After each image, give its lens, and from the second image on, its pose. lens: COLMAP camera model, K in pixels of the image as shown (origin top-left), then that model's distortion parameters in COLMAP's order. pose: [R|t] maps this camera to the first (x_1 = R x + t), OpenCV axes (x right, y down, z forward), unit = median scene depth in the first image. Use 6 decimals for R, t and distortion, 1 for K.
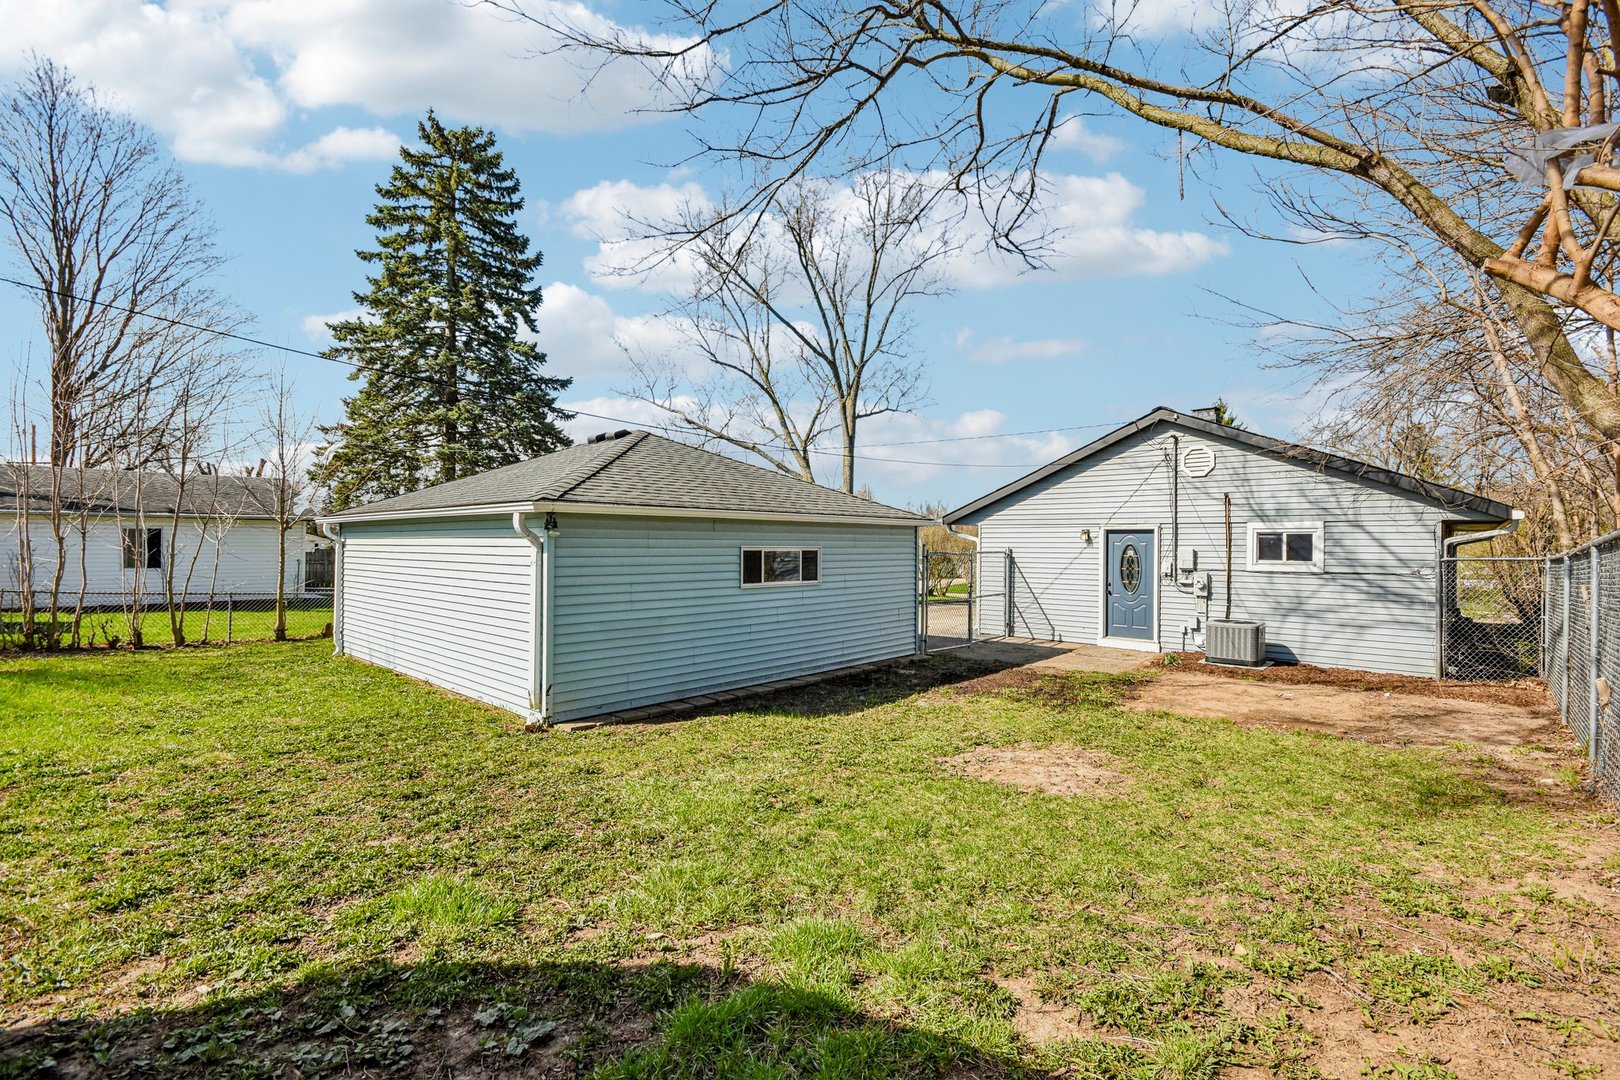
lens RADIAL K [[721.8, 0, 810.0], [0, 721.8, 540.0], [0, 0, 1]] dist [-0.000671, -0.000115]
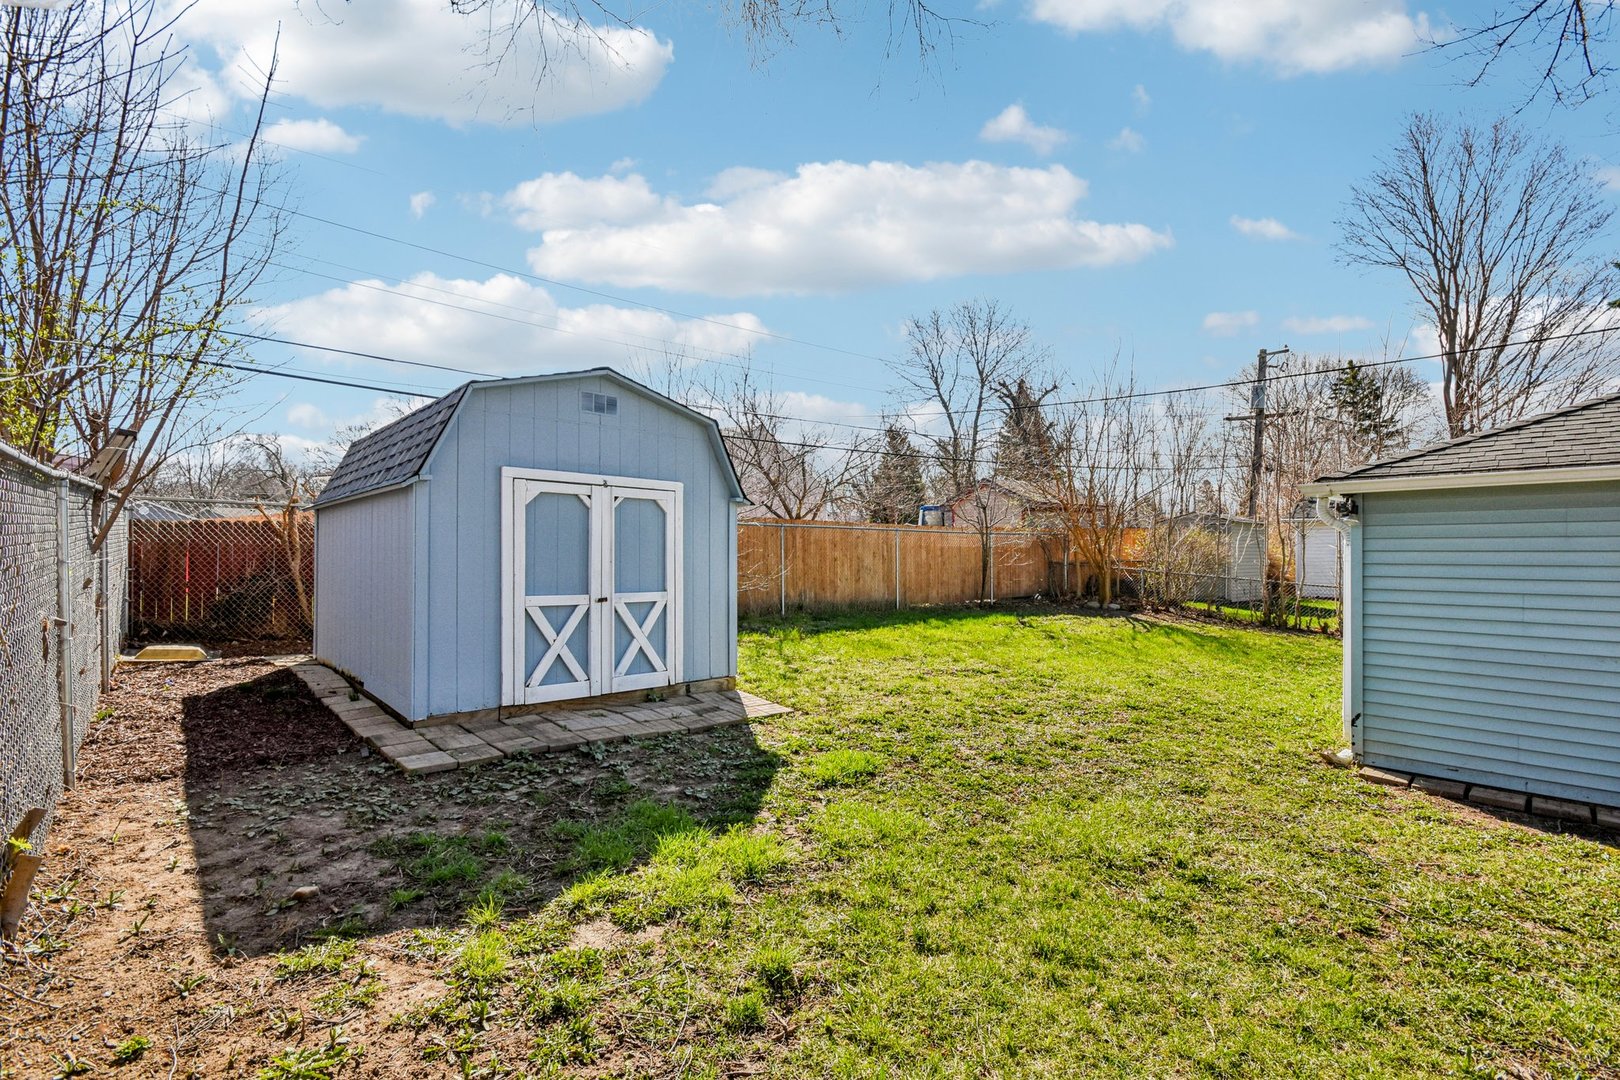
lens RADIAL K [[721.8, 0, 810.0], [0, 721.8, 540.0], [0, 0, 1]] dist [-0.000671, -0.000115]
pose [[-0.074203, -0.012965, -0.997159, 0.453065], [0.007233, 0.999882, -0.013539, 0.017327], [0.997217, -0.008217, -0.074101, 0.447728]]
